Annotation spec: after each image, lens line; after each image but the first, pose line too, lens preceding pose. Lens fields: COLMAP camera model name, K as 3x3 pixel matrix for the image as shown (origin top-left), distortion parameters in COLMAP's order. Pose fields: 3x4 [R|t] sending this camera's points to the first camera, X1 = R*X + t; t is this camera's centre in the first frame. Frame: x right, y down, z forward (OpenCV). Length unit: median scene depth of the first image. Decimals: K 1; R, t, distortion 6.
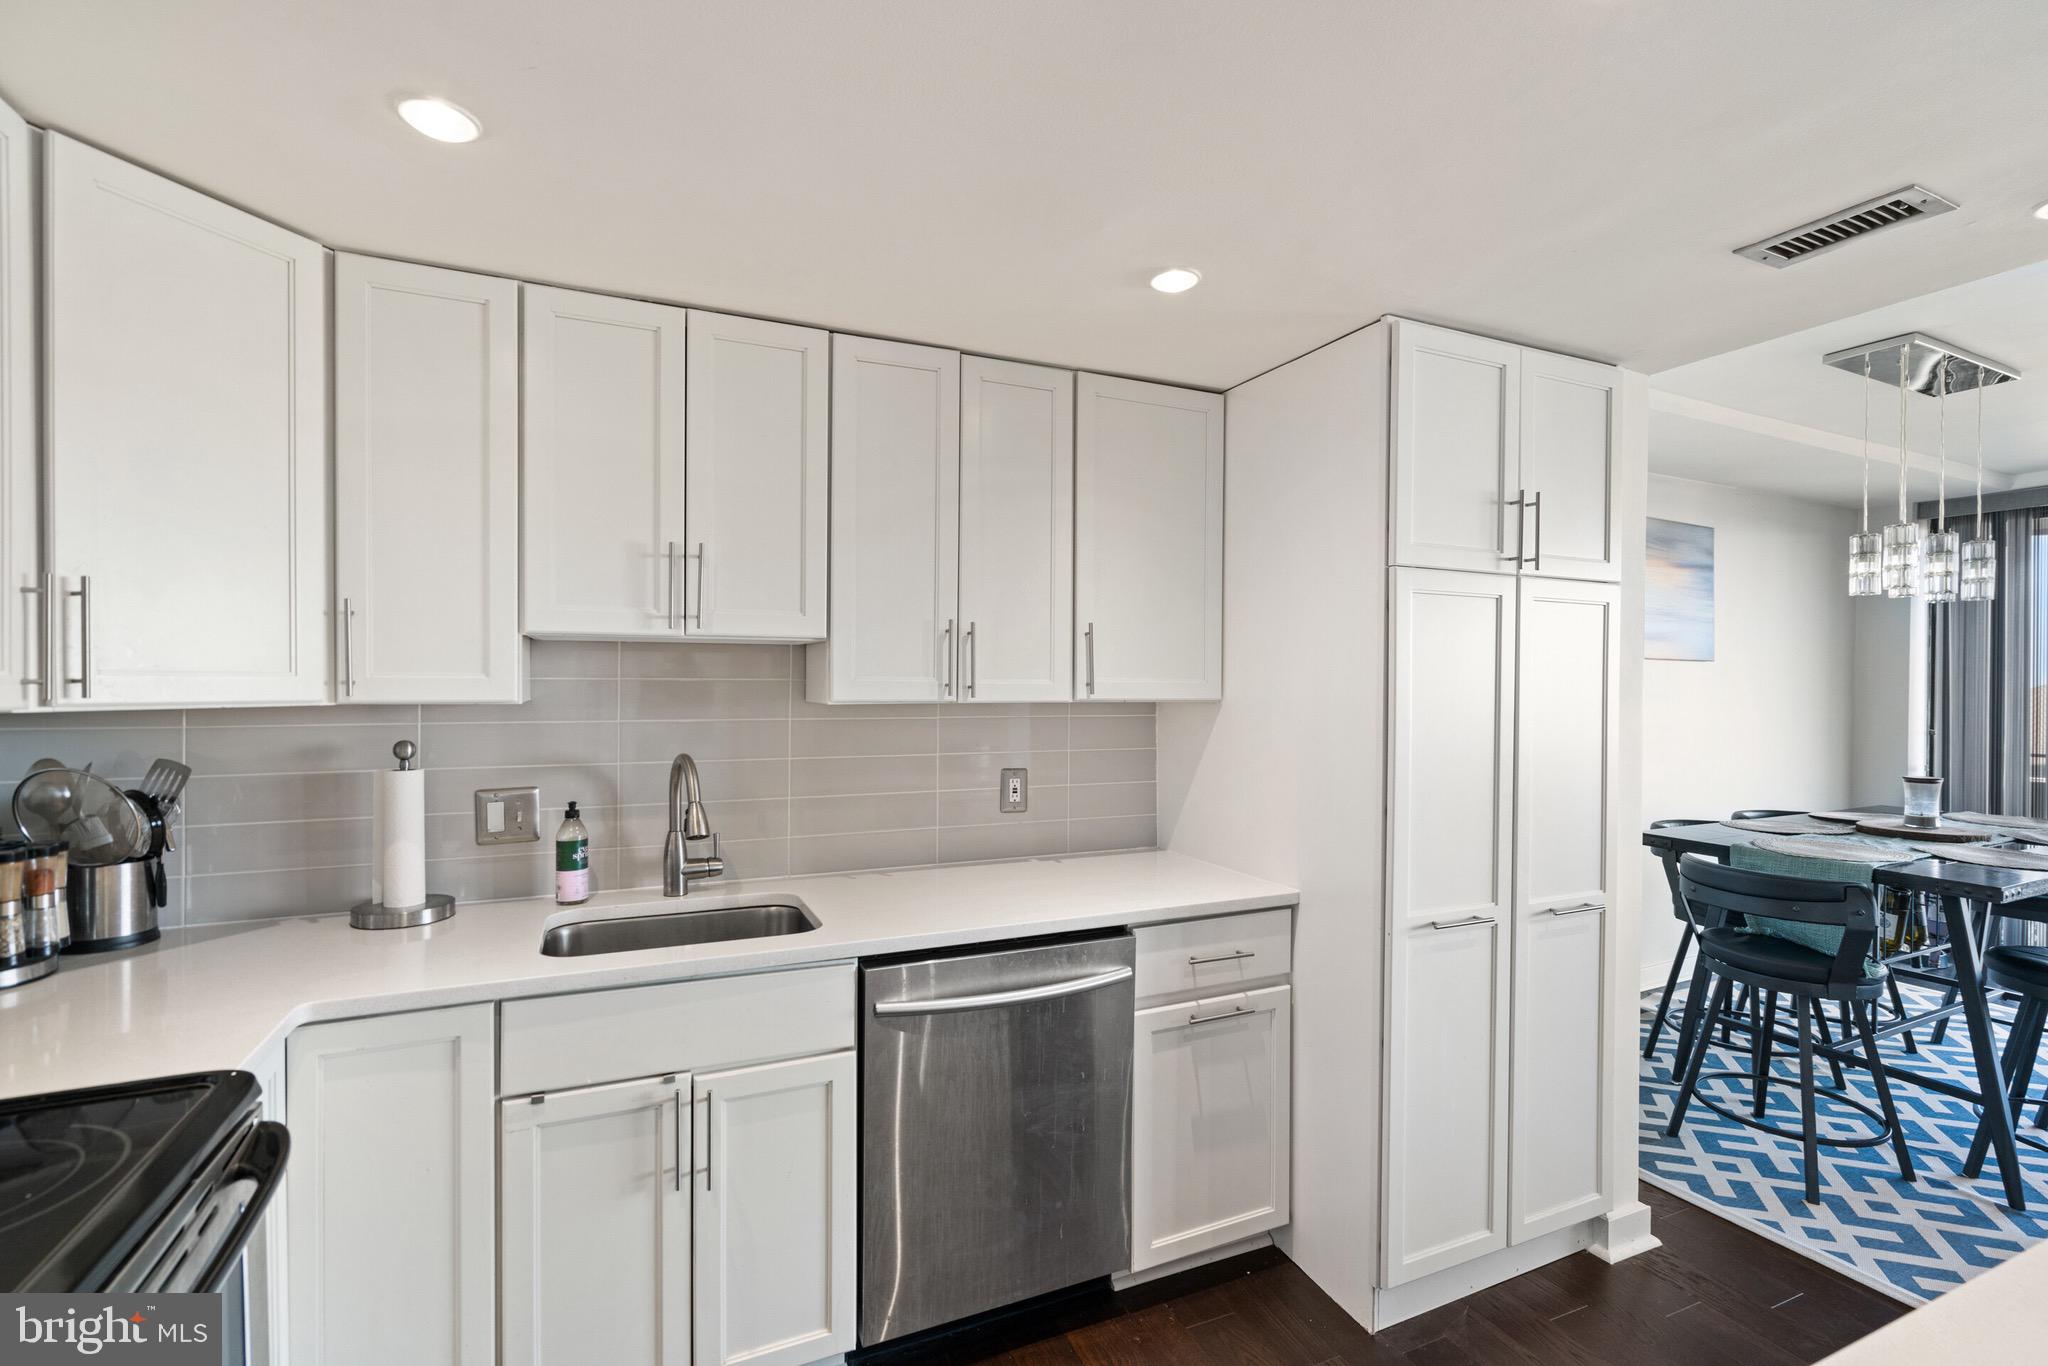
lens RADIAL K [[923.5, 0, 1028.0], [0, 923.5, 685.5], [0, 0, 1]] dist [-0.000553, 0.000723]
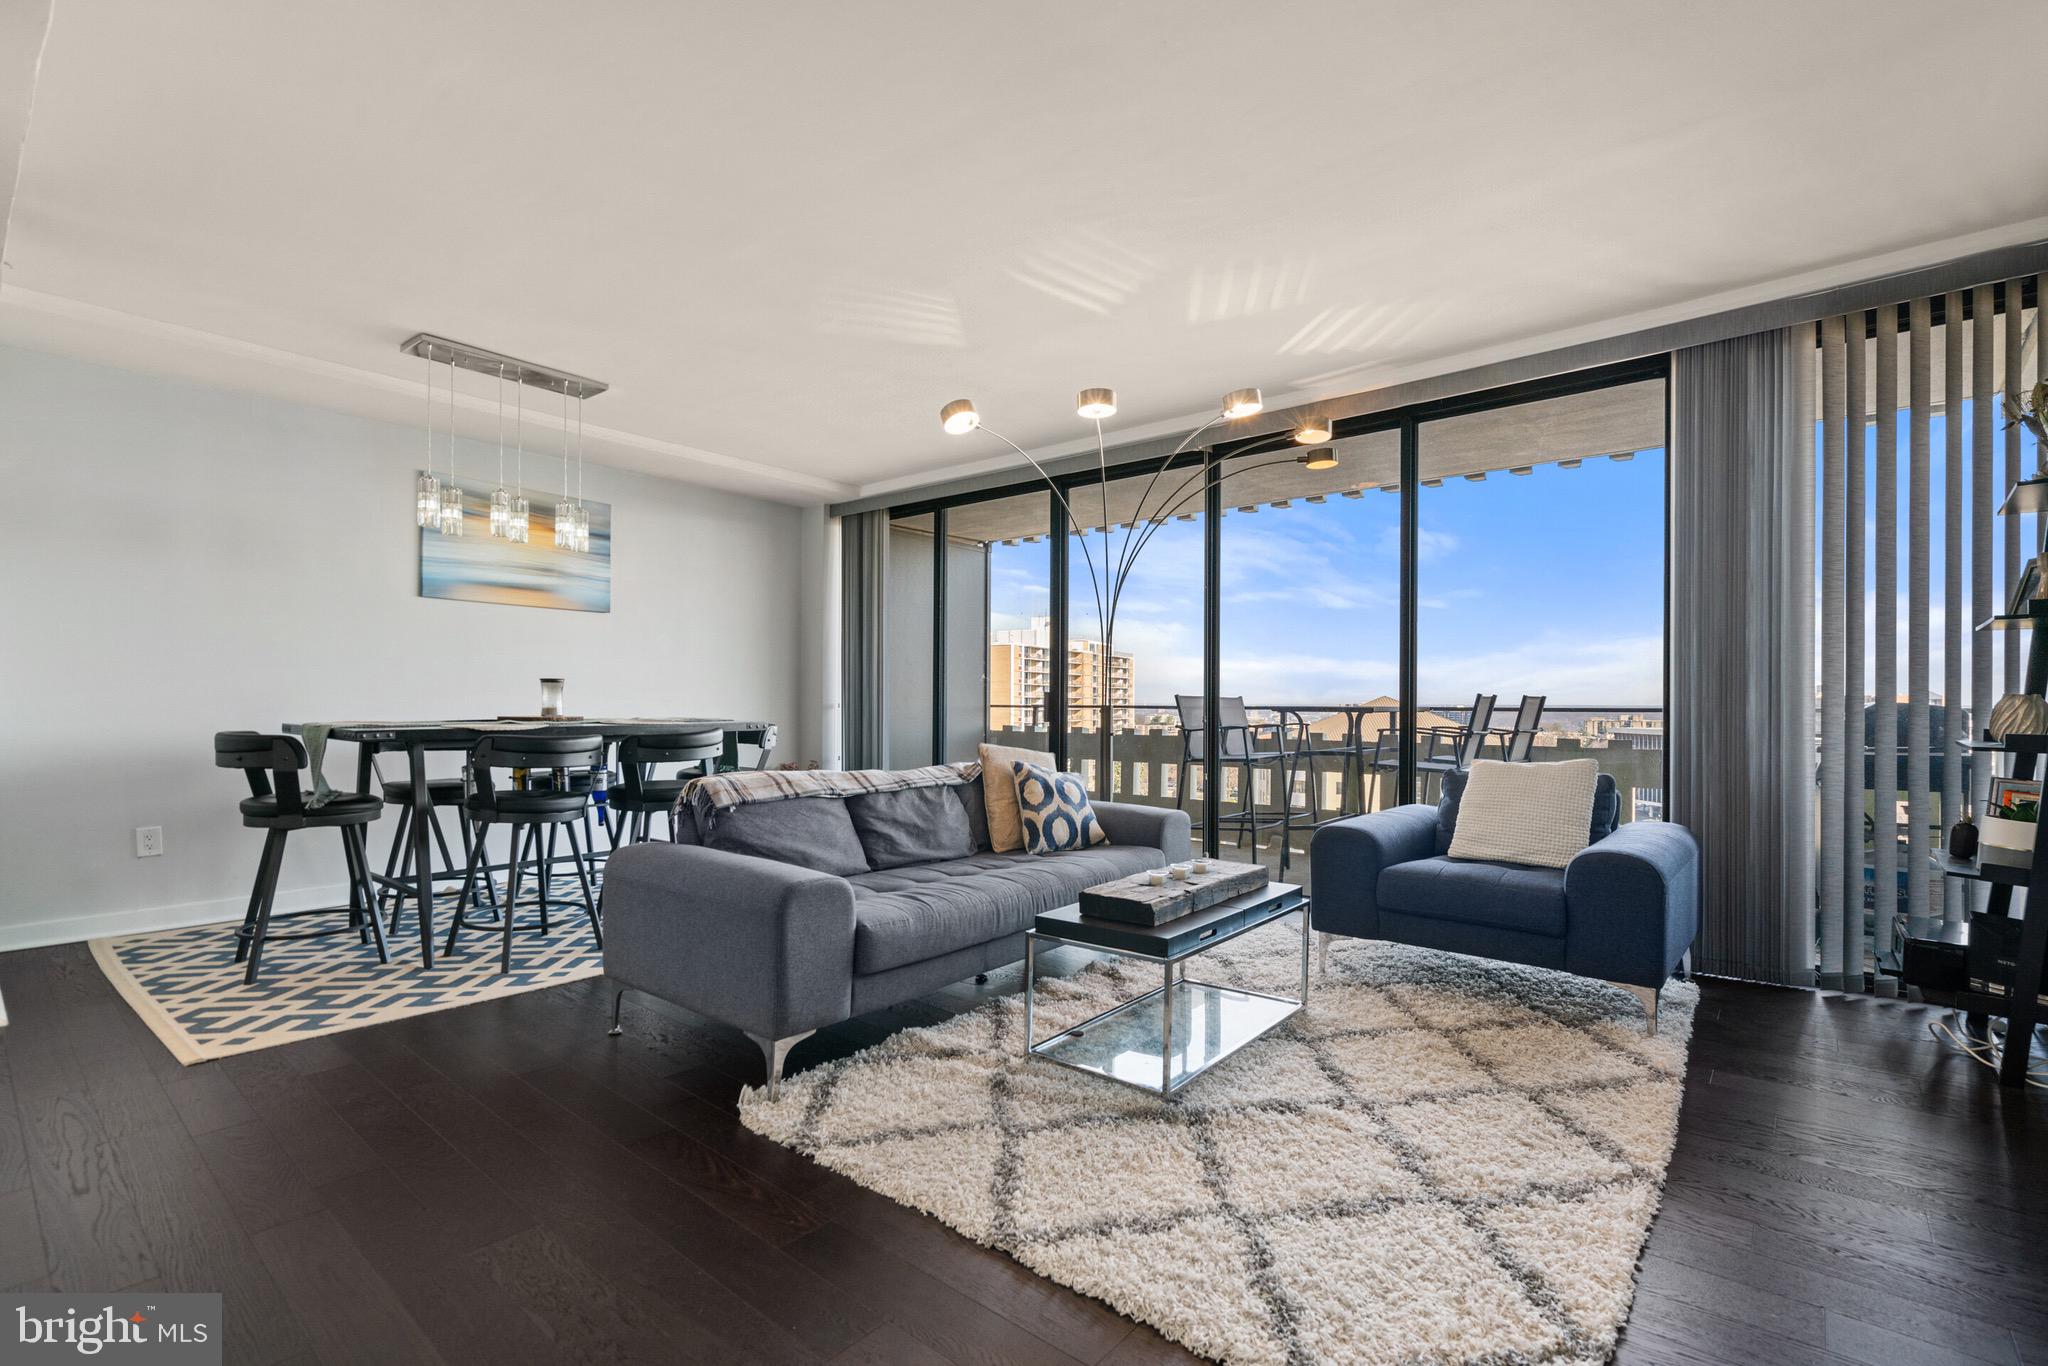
lens RADIAL K [[923.5, 0, 1023.8], [0, 923.5, 701.9], [0, 0, 1]] dist [-0.000553, 0.000723]
pose [[0.905606, -0.003528, 0.424105, 1.421141], [0.003933, 0.999992, -0.000079, 0.186691], [-0.424101, 0.001740, 0.905613, -0.697871]]
